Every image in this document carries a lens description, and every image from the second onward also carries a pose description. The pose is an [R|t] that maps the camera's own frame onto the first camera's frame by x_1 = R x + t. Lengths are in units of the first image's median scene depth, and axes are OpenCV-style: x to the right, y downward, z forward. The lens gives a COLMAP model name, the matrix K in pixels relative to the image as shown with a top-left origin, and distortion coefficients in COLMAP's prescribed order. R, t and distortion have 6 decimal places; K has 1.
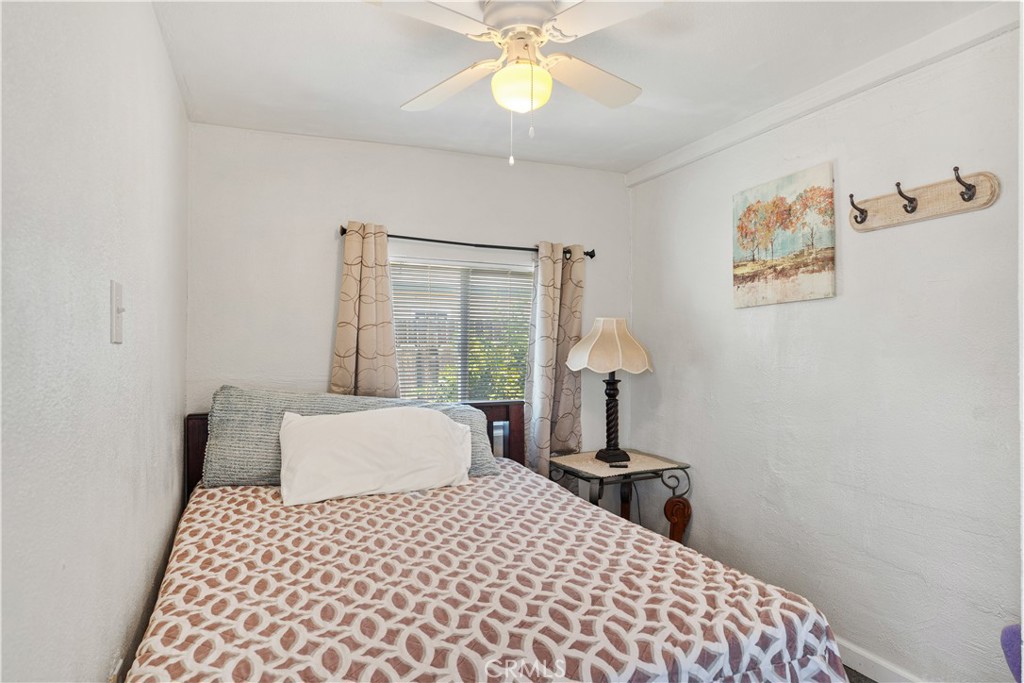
lens RADIAL K [[646.6, 0, 512.8], [0, 646.6, 340.4], [0, 0, 1]] dist [0.002681, -0.003432]
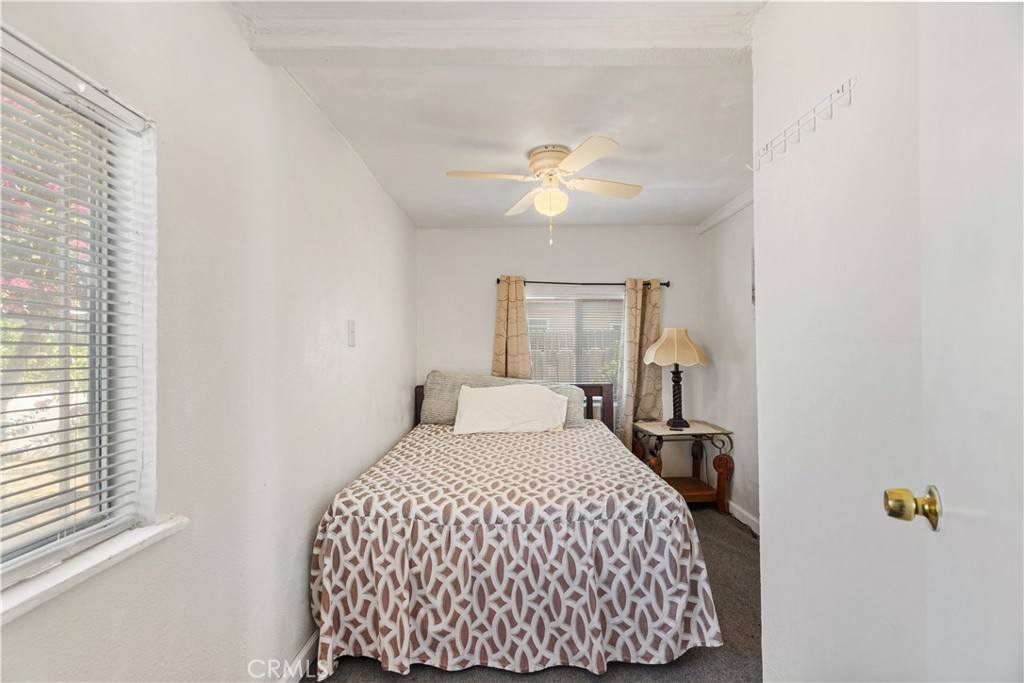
lens RADIAL K [[496.1, 0, 512.2], [0, 496.1, 347.0], [0, 0, 1]] dist [0.001733, 0.000332]
pose [[0.922500, -0.006645, -0.385941, 0.268327], [0.007477, 0.999972, 0.000655, 0.004049], [0.385925, -0.003490, 0.922523, -0.186789]]
